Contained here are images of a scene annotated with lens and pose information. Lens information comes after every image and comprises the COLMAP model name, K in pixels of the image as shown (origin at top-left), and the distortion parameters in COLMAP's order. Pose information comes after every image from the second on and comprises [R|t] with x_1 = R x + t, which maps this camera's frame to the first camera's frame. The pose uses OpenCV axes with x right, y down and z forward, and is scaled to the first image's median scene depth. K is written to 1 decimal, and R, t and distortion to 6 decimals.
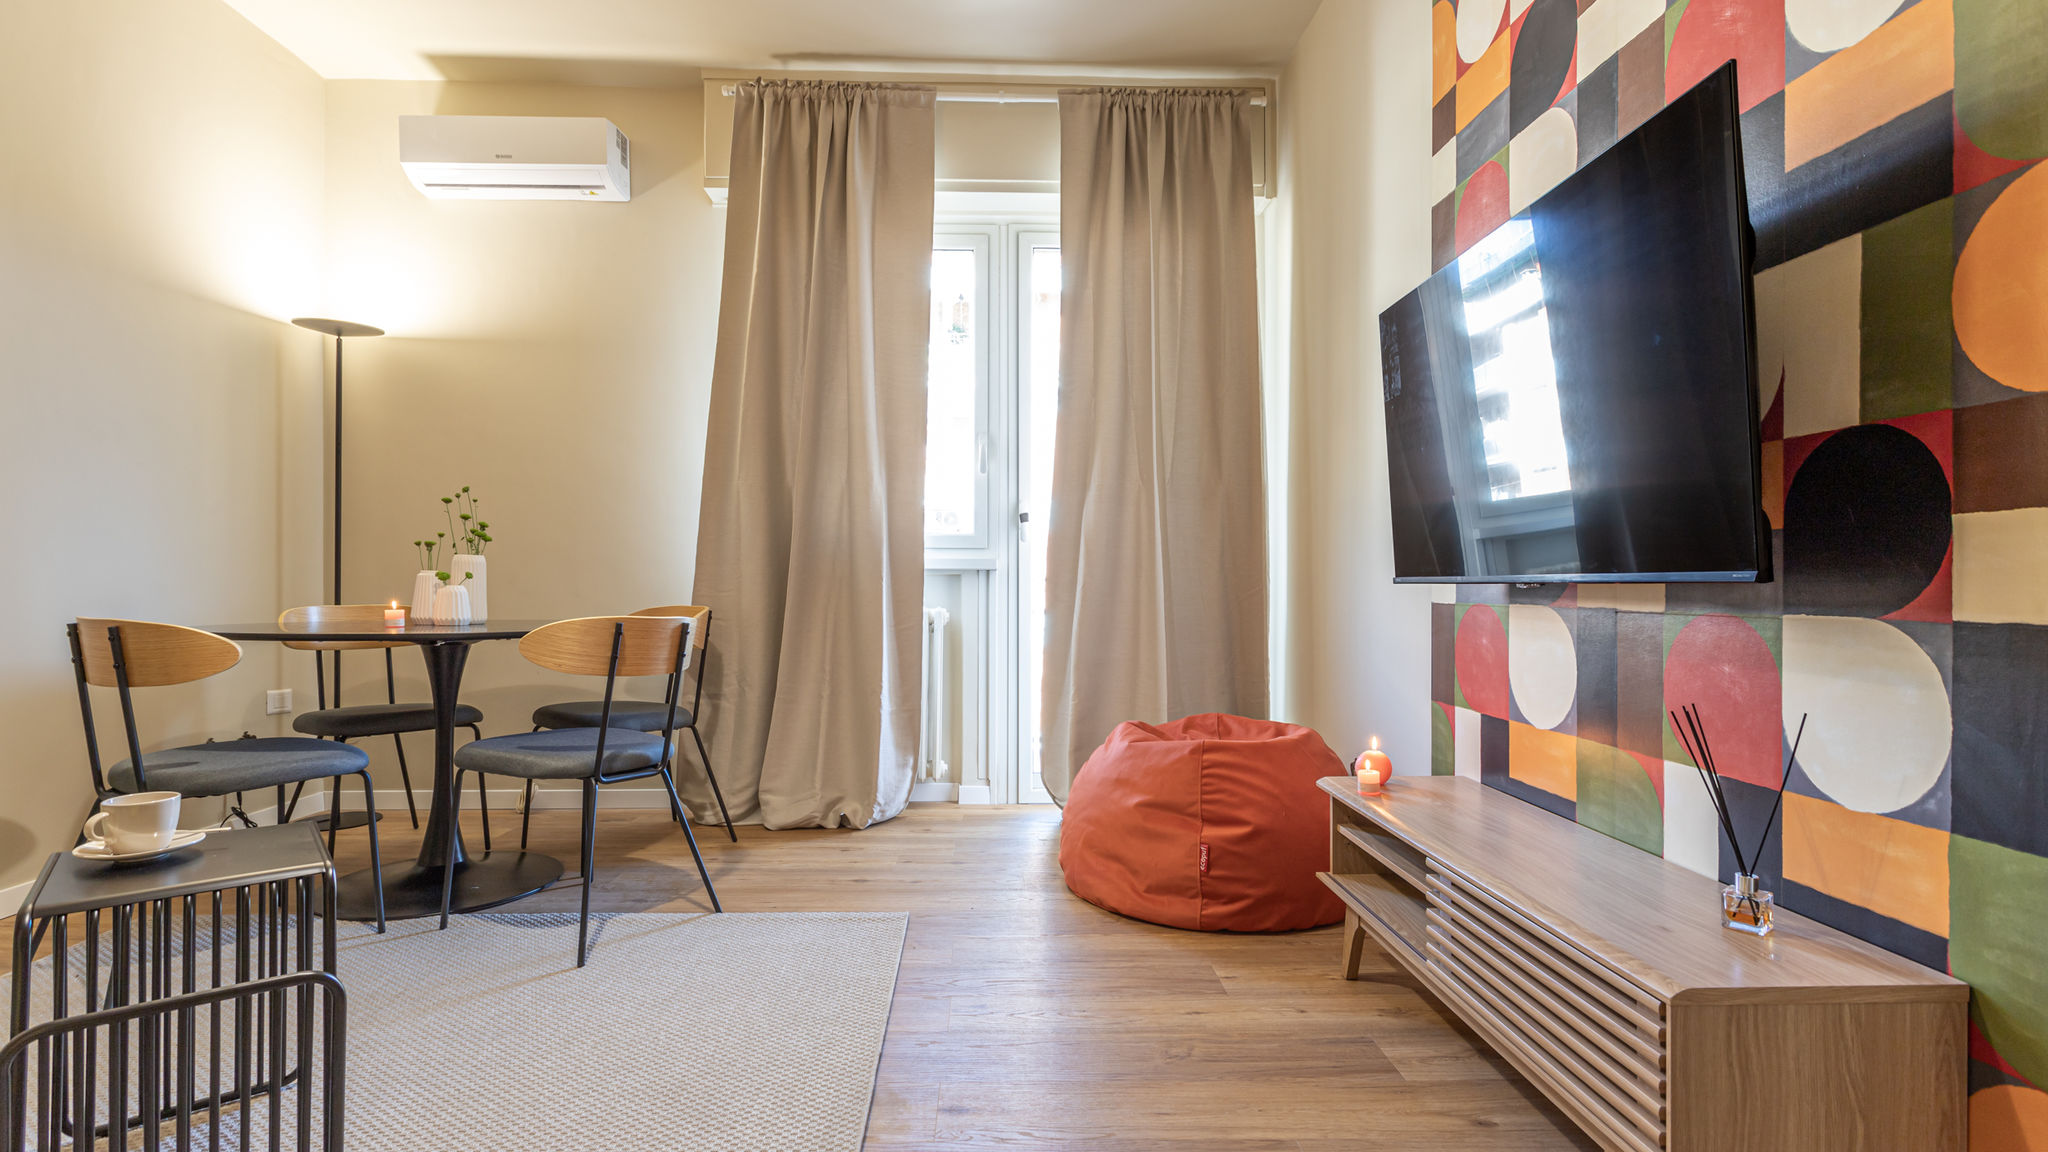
lens RADIAL K [[971.8, 0, 1017.2], [0, 971.8, 580.3], [0, 0, 1]] dist [0.004622, -0.000073]
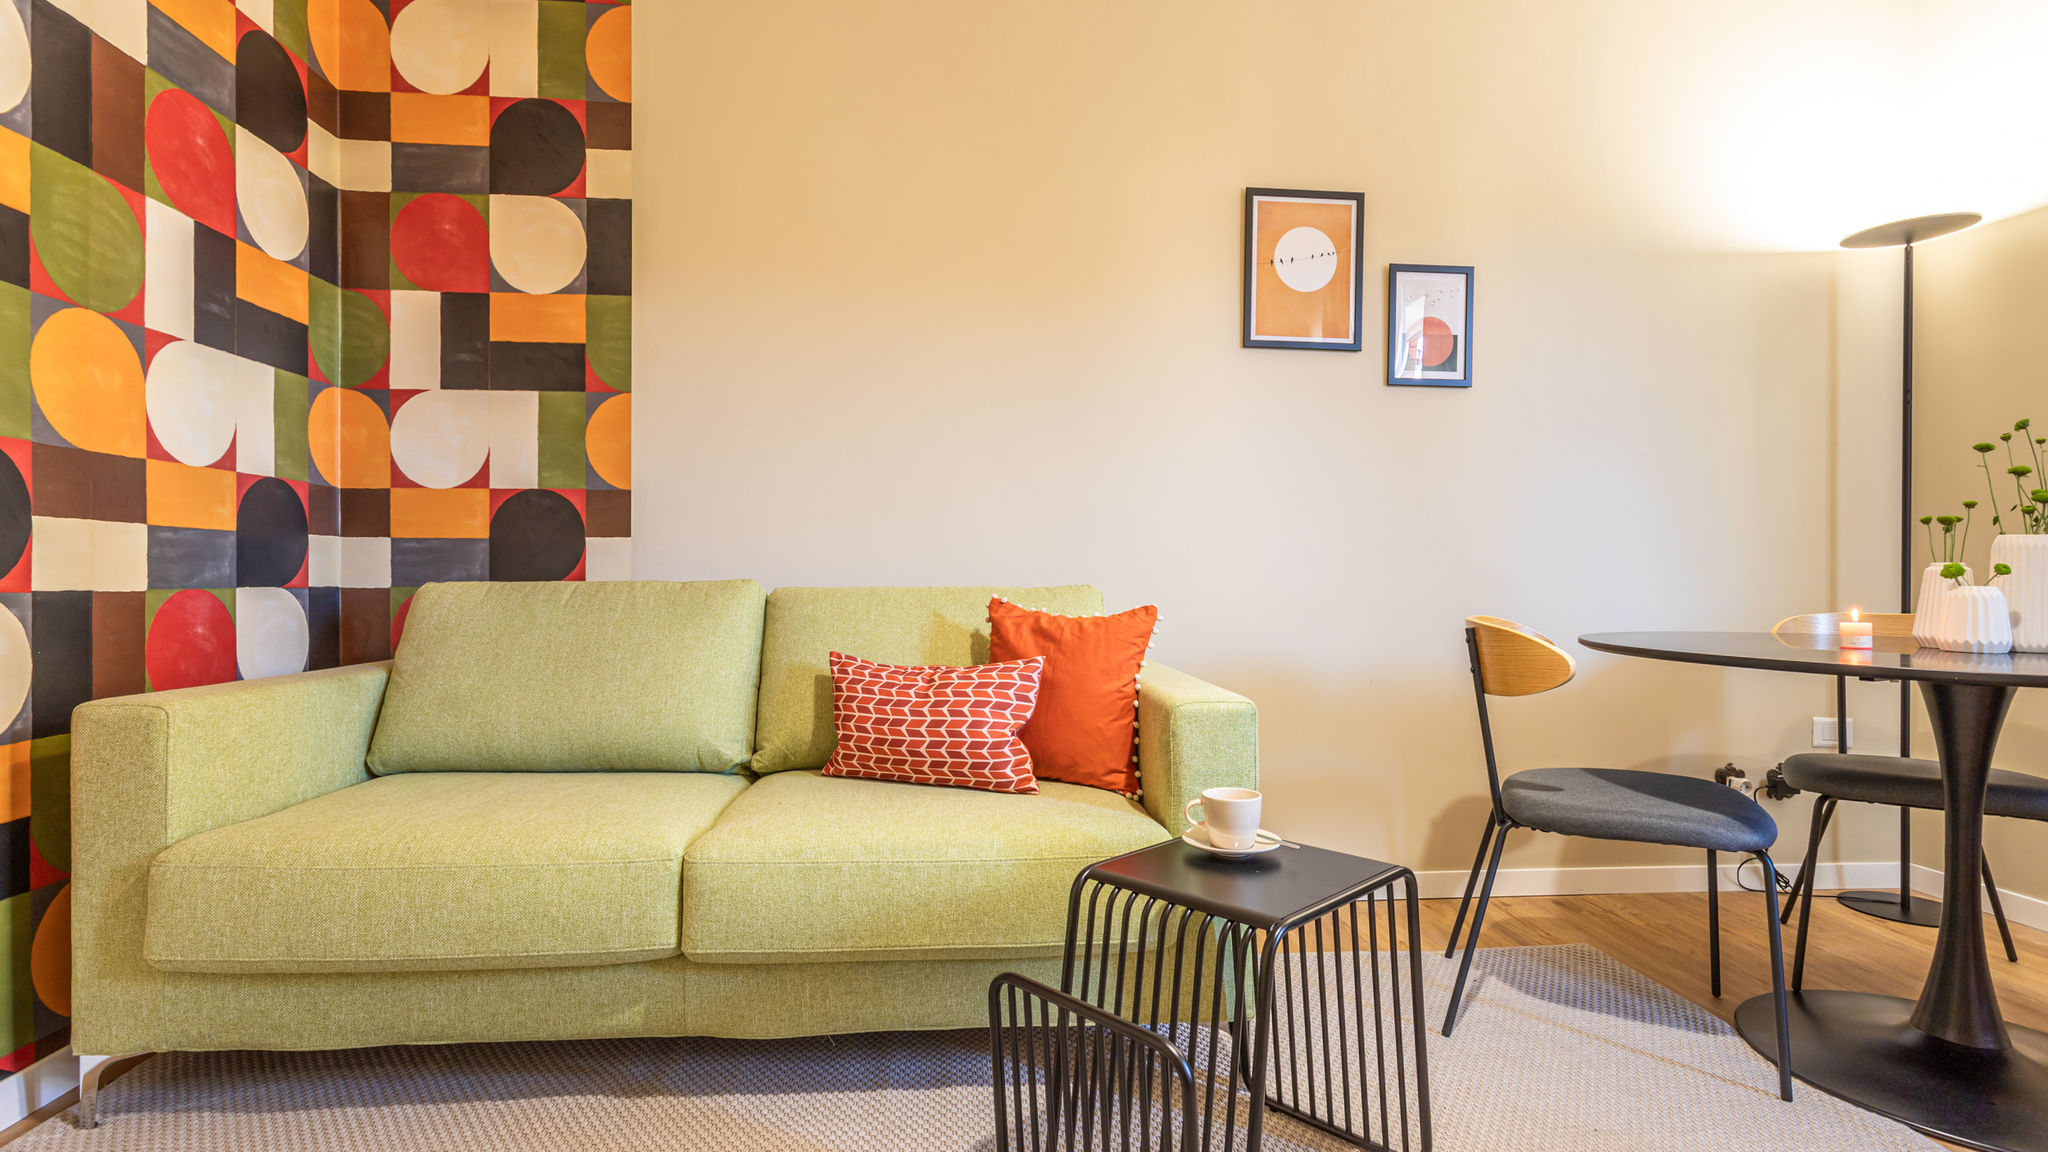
lens RADIAL K [[971.8, 0, 1017.2], [0, 971.8, 580.3], [0, 0, 1]] dist [0.004622, -0.000073]
pose [[0.053470, -0.000555, -0.998569, -0.003975], [0.001848, 0.999998, -0.000456, 0.000760], [0.998568, -0.001821, 0.053471, 0.361480]]
